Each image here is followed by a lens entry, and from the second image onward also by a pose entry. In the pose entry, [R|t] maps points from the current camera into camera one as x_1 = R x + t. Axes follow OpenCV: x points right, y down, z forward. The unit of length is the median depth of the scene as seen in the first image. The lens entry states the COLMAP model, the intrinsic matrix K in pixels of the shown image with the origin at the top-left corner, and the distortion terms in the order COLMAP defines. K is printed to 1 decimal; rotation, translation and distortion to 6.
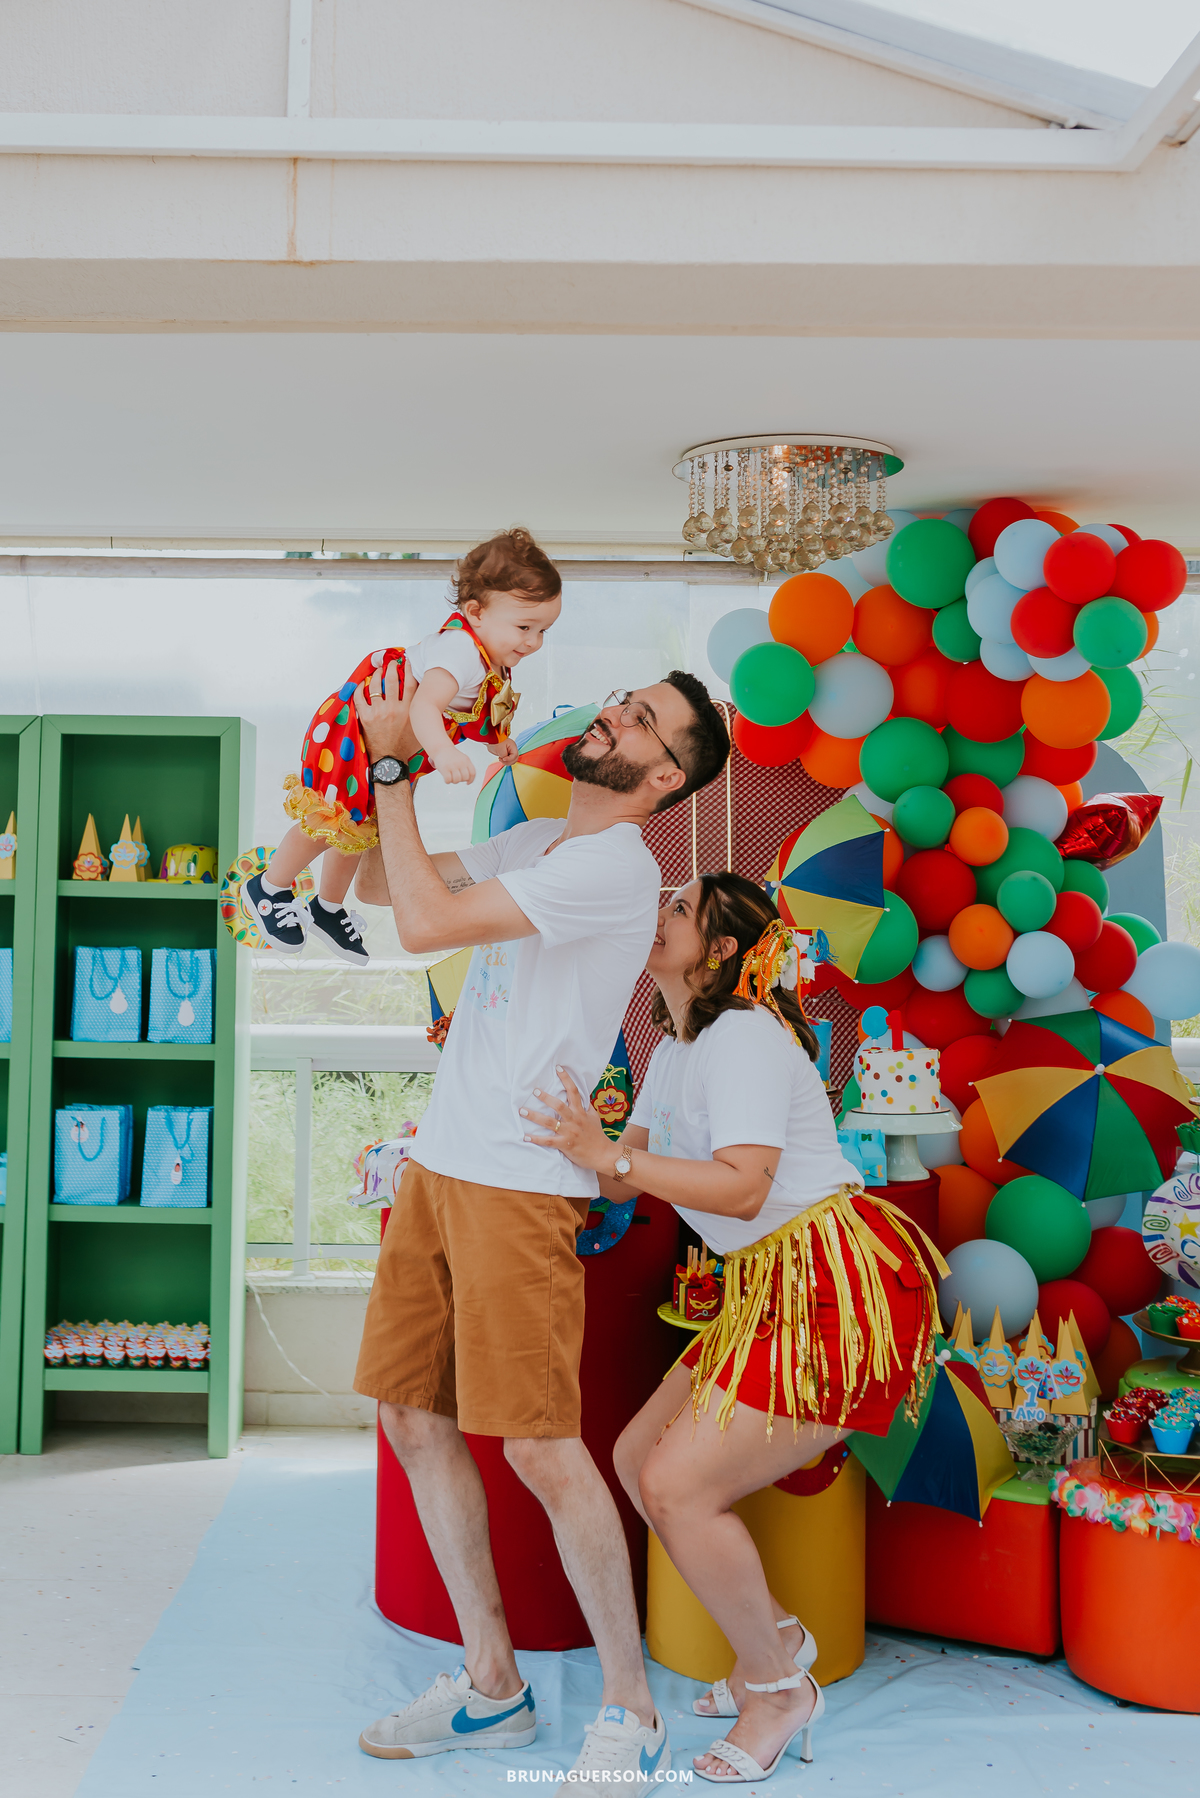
lens RADIAL K [[2119.7, 0, 494.1], [0, 2119.7, 712.7], [0, 0, 1]] dist [-0.000328, -0.012434]
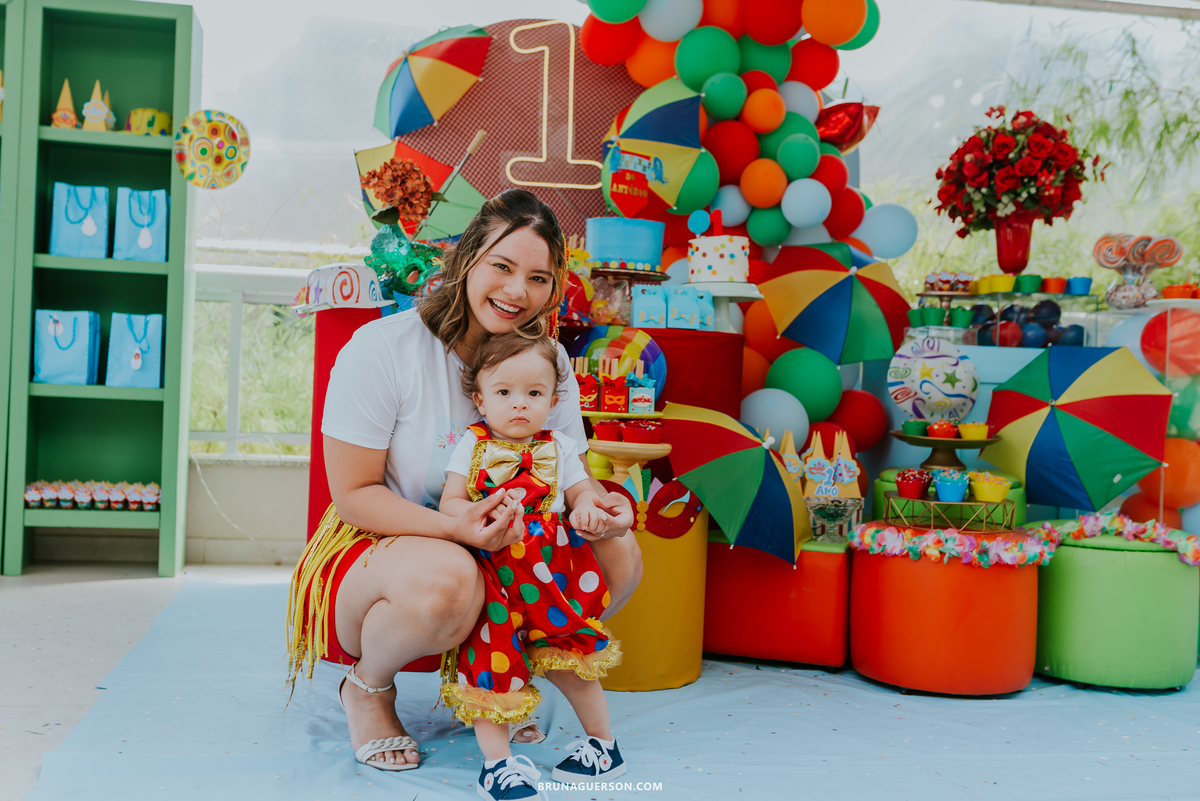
lens RADIAL K [[1234.7, 0, 553.3], [0, 1234.7, 384.4], [0, 0, 1]] dist [0.007894, -0.008843]
pose [[0.982472, 0.025067, 0.184718, -0.043167], [-0.040814, 0.995801, 0.081947, 0.173531], [-0.181888, -0.088049, 0.979369, 0.243247]]
